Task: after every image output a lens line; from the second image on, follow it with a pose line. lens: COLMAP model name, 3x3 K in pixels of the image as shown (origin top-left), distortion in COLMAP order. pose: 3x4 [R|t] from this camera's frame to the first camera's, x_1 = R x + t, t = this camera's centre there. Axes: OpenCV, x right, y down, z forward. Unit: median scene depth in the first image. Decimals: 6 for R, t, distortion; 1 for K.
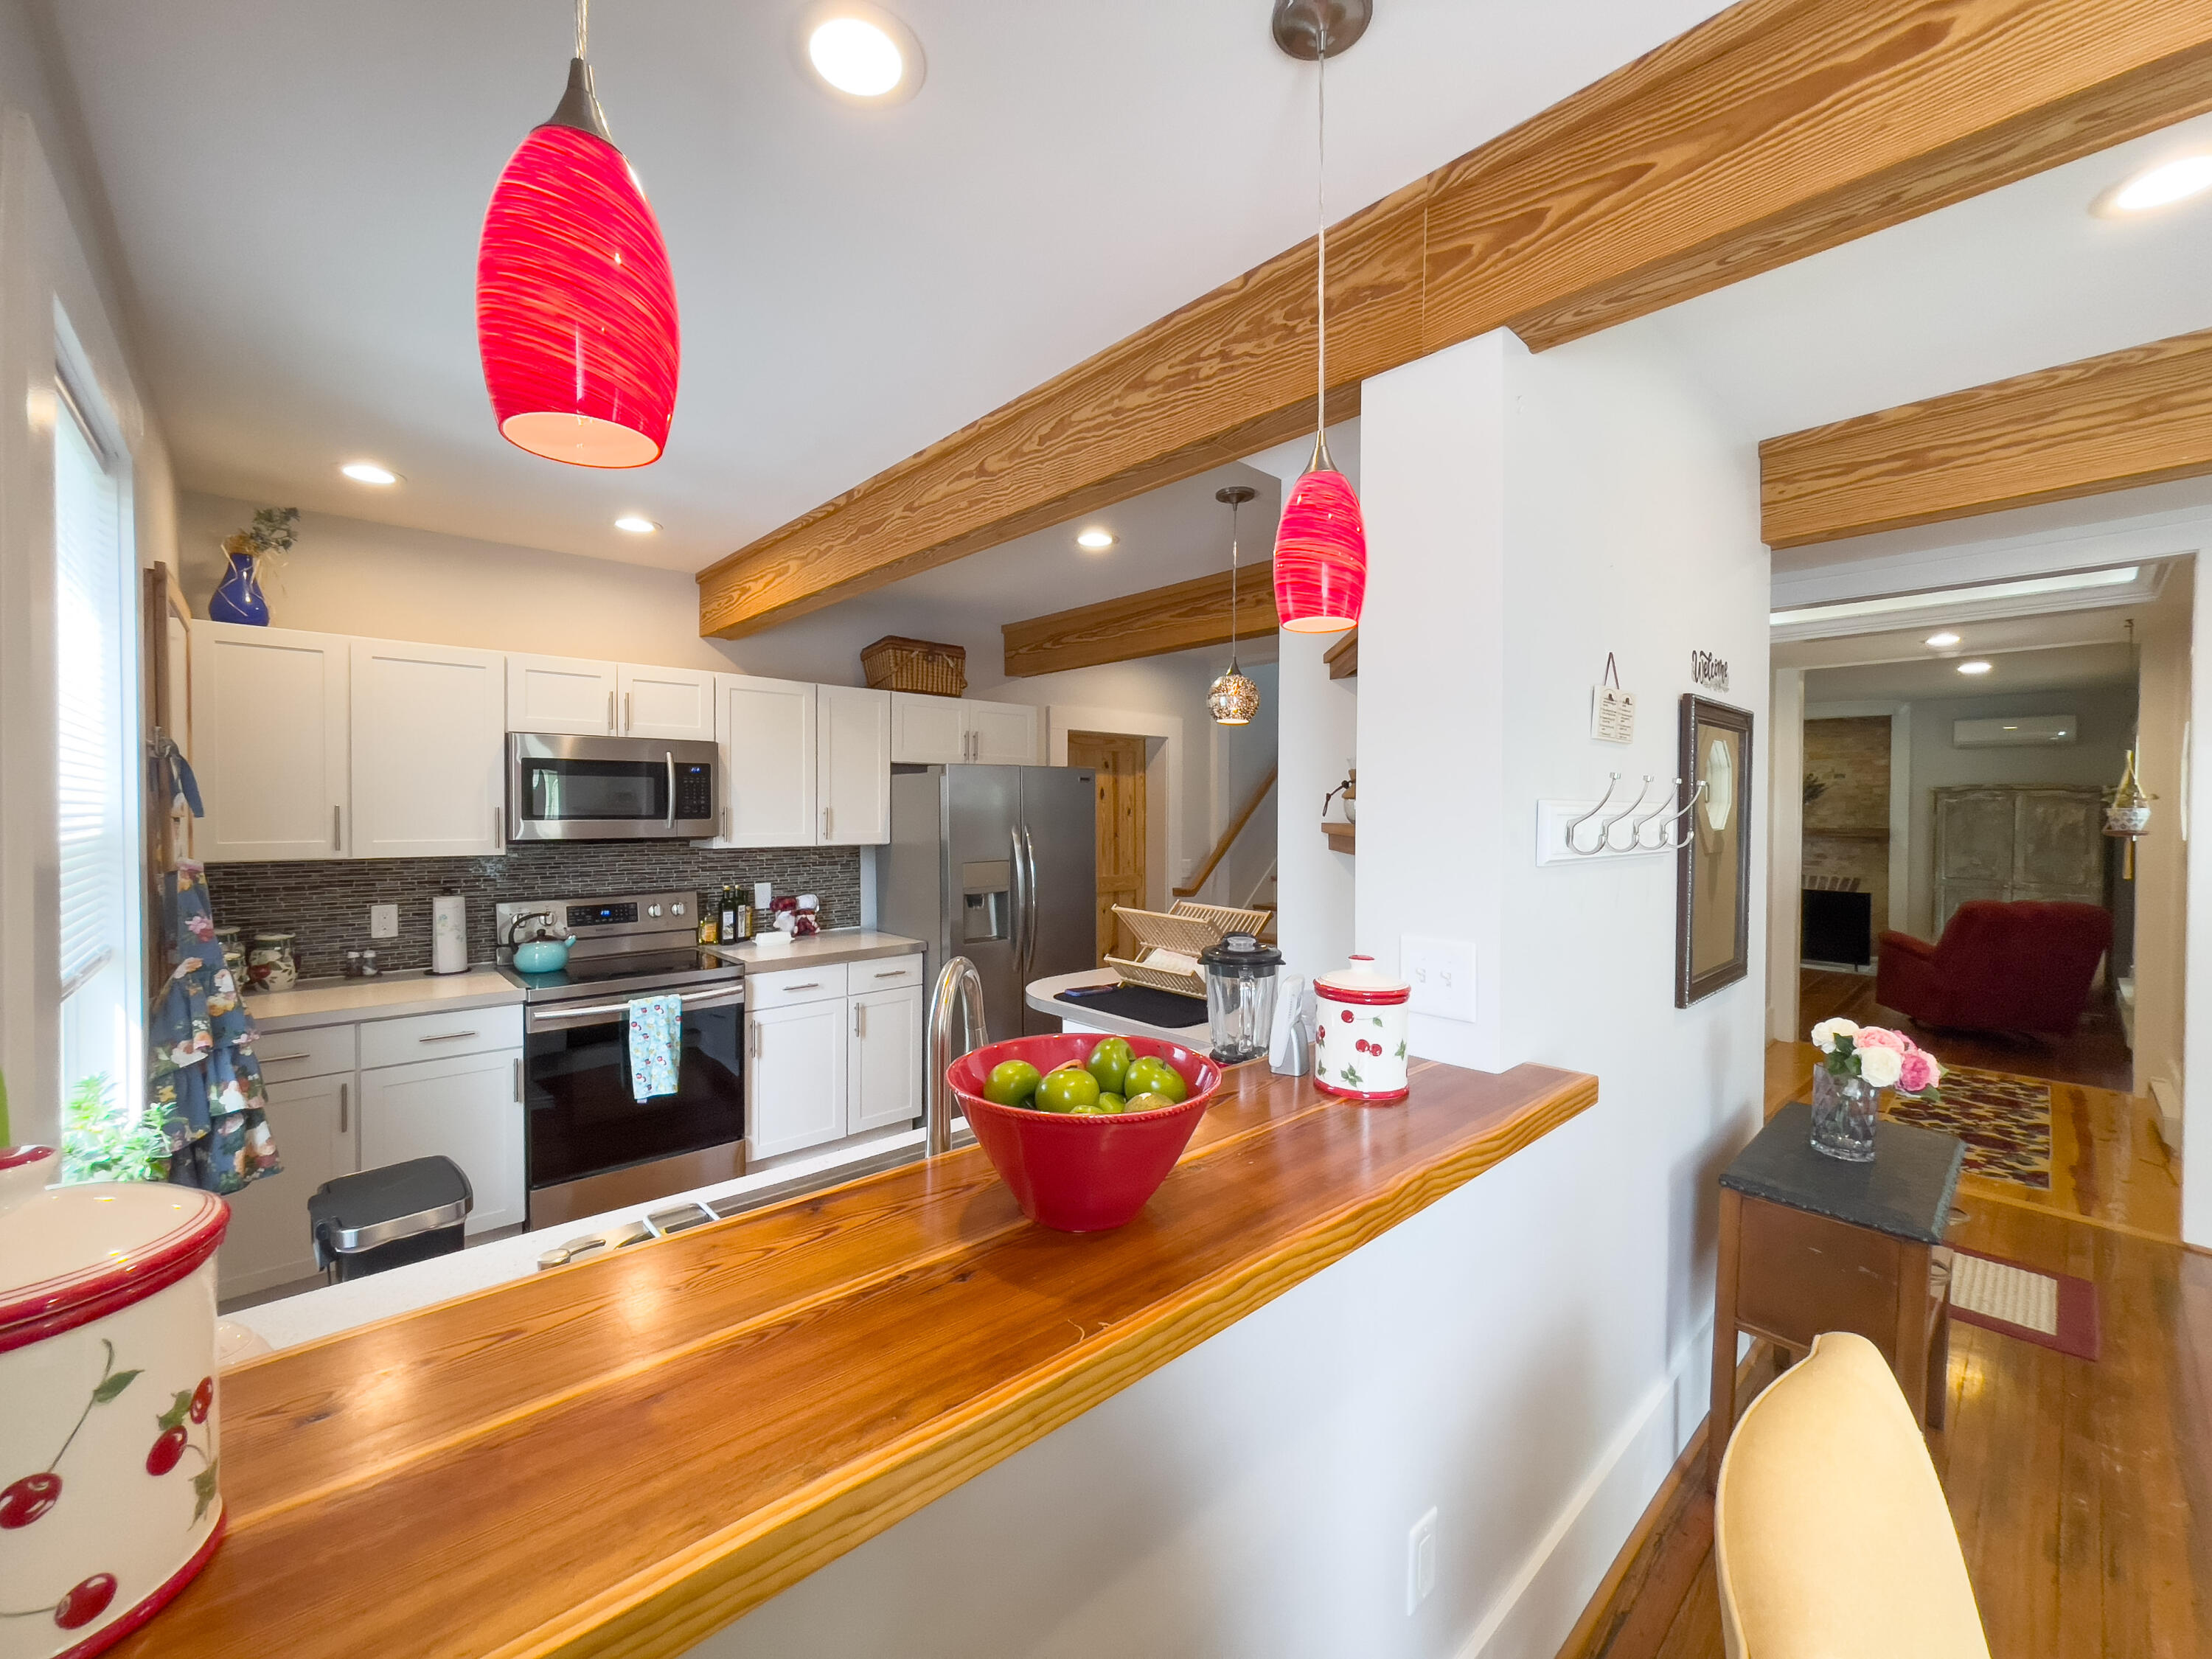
lens RADIAL K [[893.8, 0, 1100.7], [0, 893.8, 822.2], [0, 0, 1]] dist [-0.002510, 0.002334]
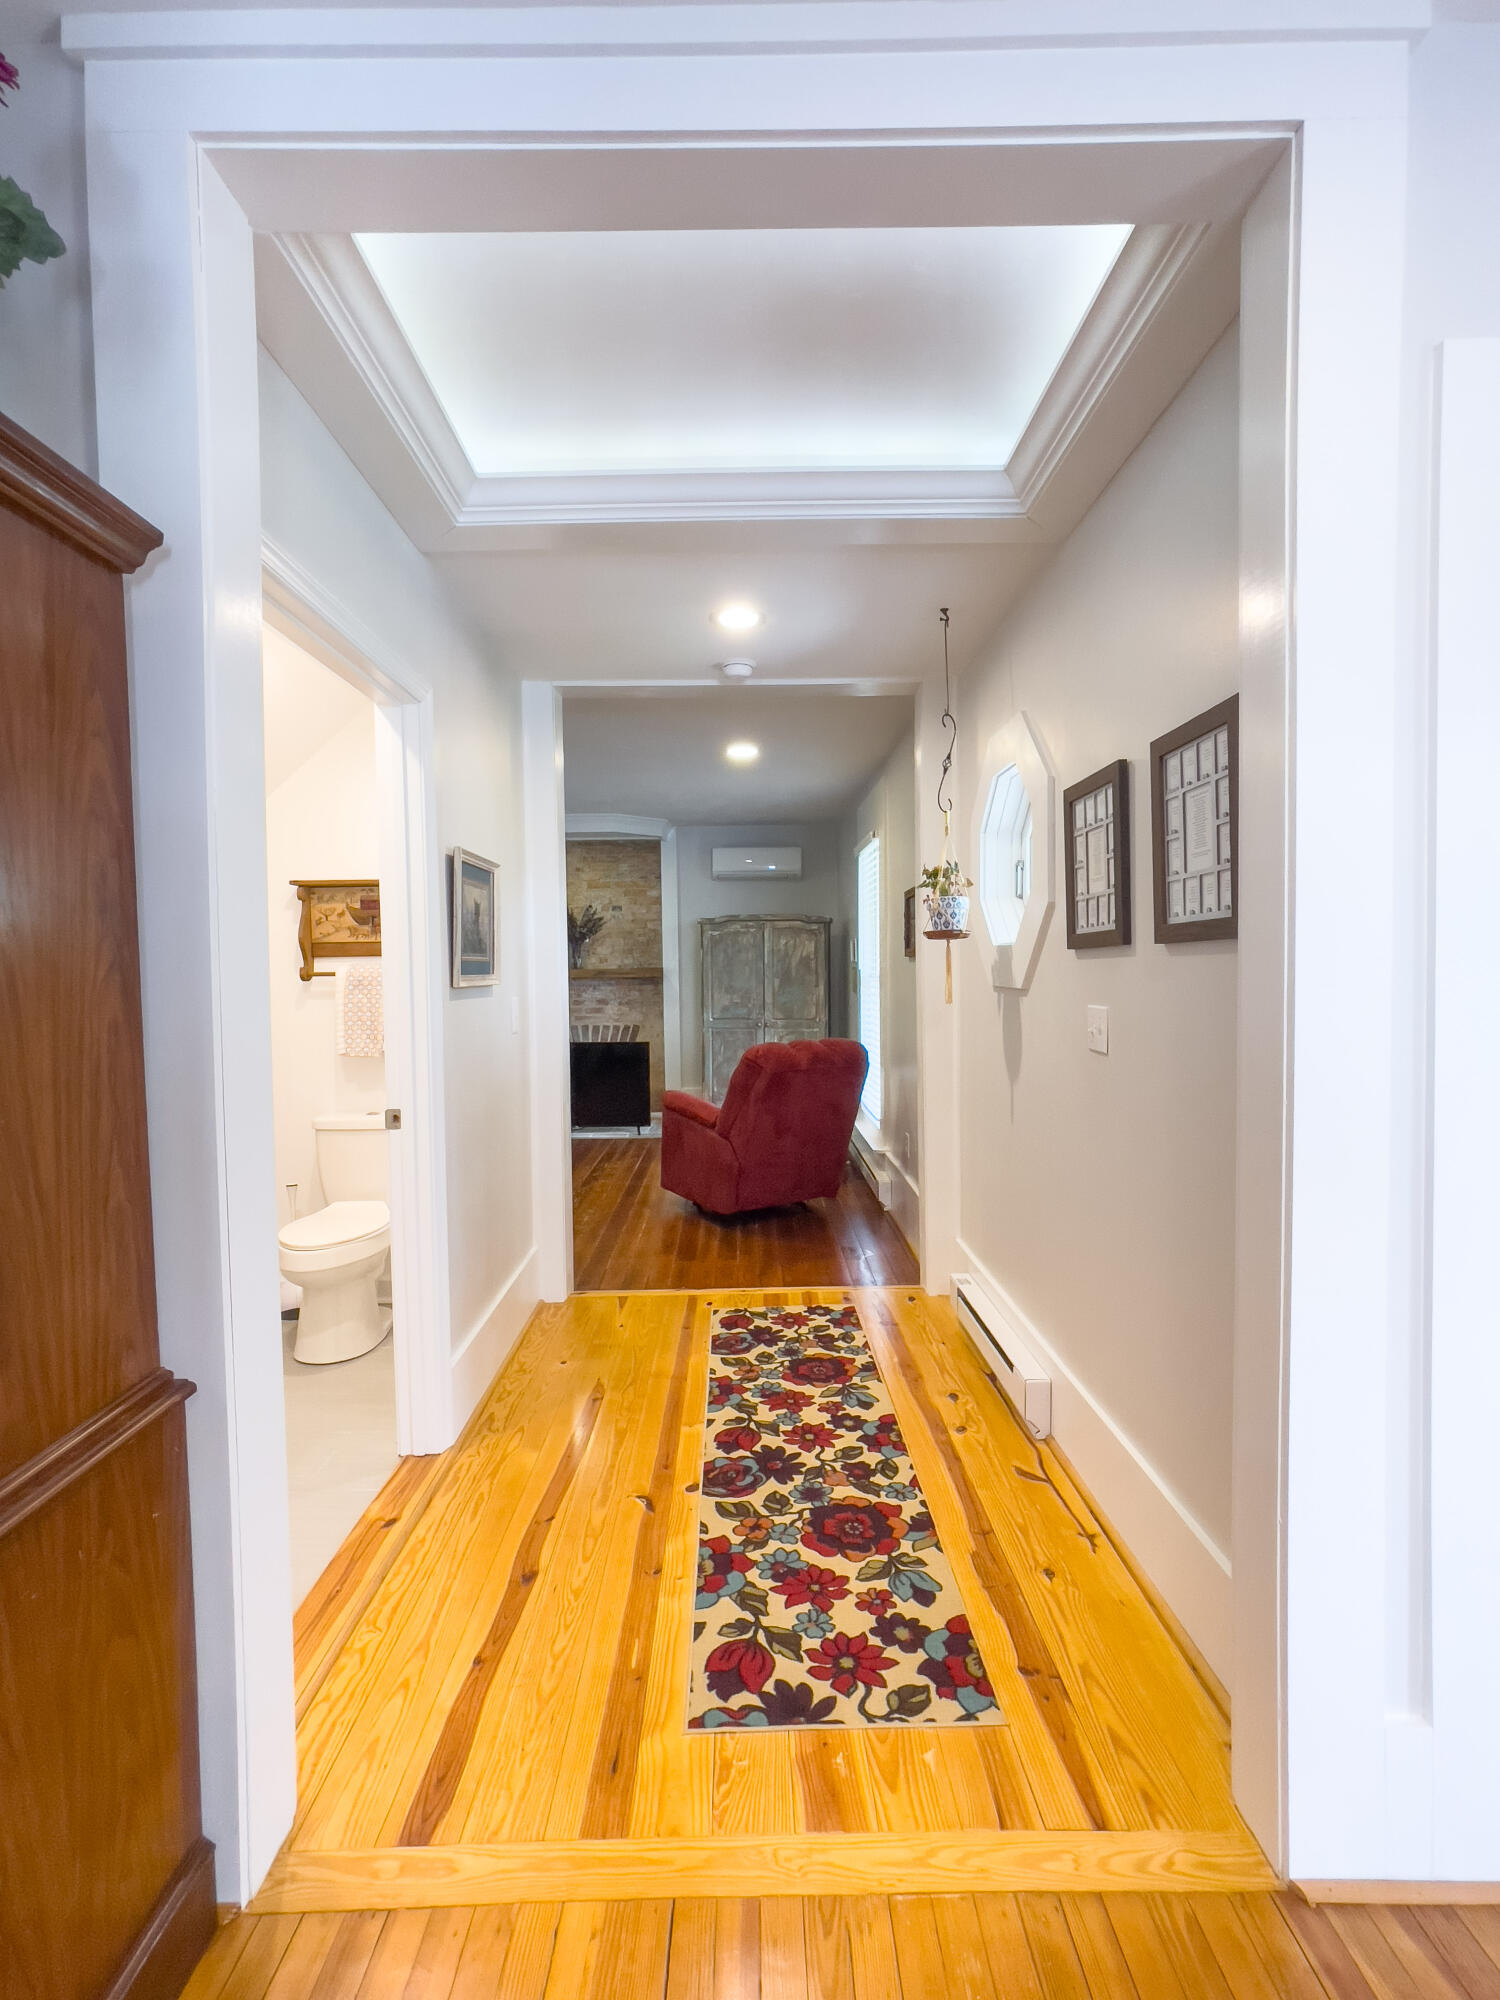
lens RADIAL K [[871.8, 0, 750.8], [0, 871.8, 994.0], [0, 0, 1]] dist [0.000764, 0.000091]
pose [[0.669483, -0.032413, 0.742120, 0.324948], [0.029830, 0.999415, 0.016741, 0.023633], [-0.742228, 0.010930, 0.670058, 0.386690]]
